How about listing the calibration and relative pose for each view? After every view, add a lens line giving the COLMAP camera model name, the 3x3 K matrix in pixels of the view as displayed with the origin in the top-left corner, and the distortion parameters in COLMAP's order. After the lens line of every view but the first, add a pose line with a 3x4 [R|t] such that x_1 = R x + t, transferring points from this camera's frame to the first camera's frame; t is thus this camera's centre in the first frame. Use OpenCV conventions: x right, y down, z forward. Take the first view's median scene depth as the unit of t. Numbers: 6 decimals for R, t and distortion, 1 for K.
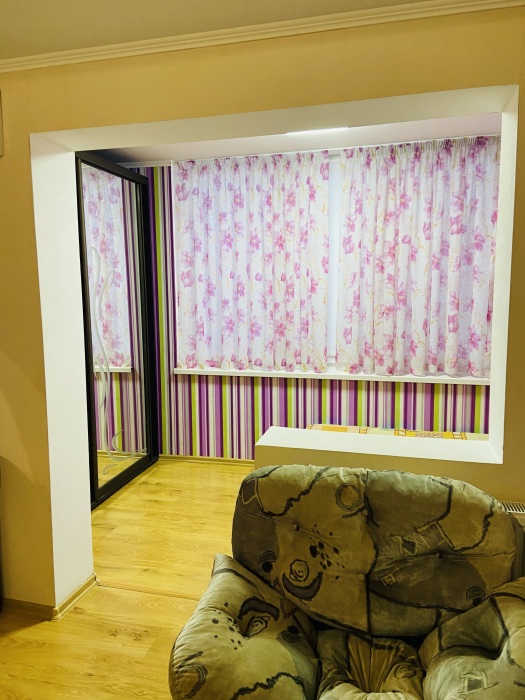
lens RADIAL K [[521.9, 0, 264.5], [0, 521.9, 349.3], [0, 0, 1]] dist [0.085741, -0.087475]
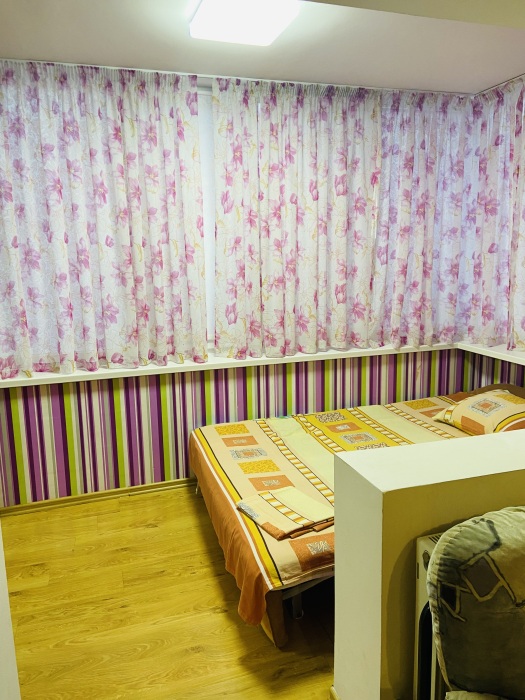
lens RADIAL K [[521.9, 0, 262.8], [0, 521.9, 348.8], [0, 0, 1]] dist [0.085741, -0.087475]
pose [[0.841056, -0.101925, 0.531258, -0.252362], [0.076831, 0.994640, 0.069194, -0.026084], [-0.535463, -0.017378, 0.844380, 0.286336]]
